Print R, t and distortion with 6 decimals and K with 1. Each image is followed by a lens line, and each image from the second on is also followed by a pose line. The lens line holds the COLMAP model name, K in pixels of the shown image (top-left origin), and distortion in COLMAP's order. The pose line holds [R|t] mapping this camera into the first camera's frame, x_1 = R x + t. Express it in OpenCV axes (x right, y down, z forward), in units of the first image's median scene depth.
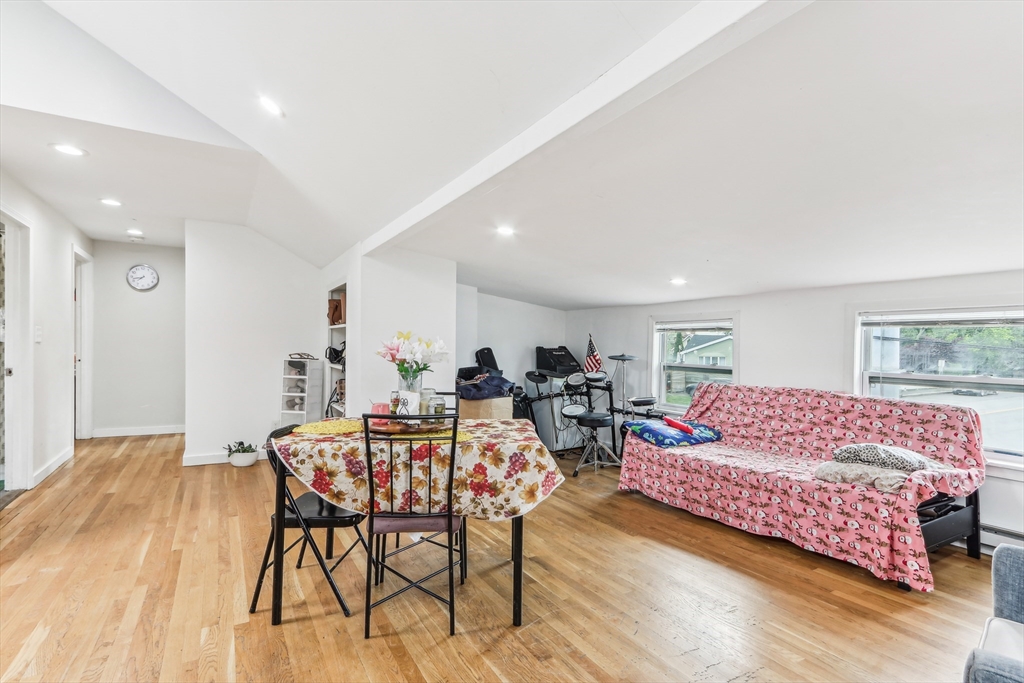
lens RADIAL K [[491.2, 0, 512.0], [0, 491.2, 341.5], [0, 0, 1]] dist [0.003828, 0.001352]
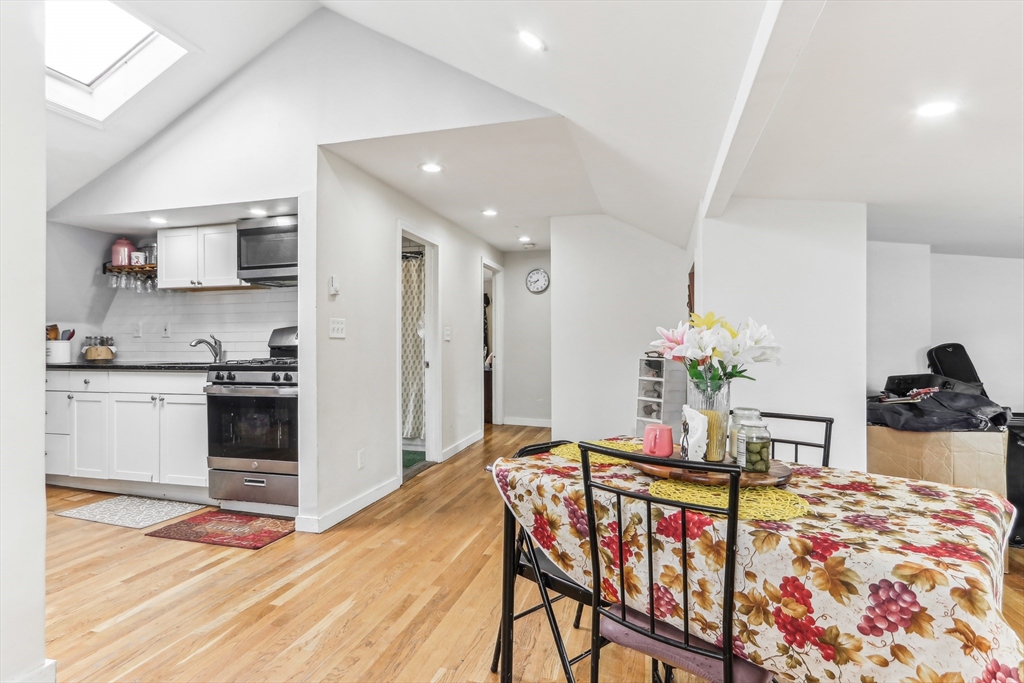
lens RADIAL K [[519.2, 0, 510.4], [0, 519.2, 343.6], [0, 0, 1]] dist [0.003642, 0.002346]
pose [[0.683080, -0.006982, -0.730310, 0.113040], [0.009459, 0.999955, -0.000712, 0.020149], [0.730282, -0.006422, 0.683116, 0.455783]]
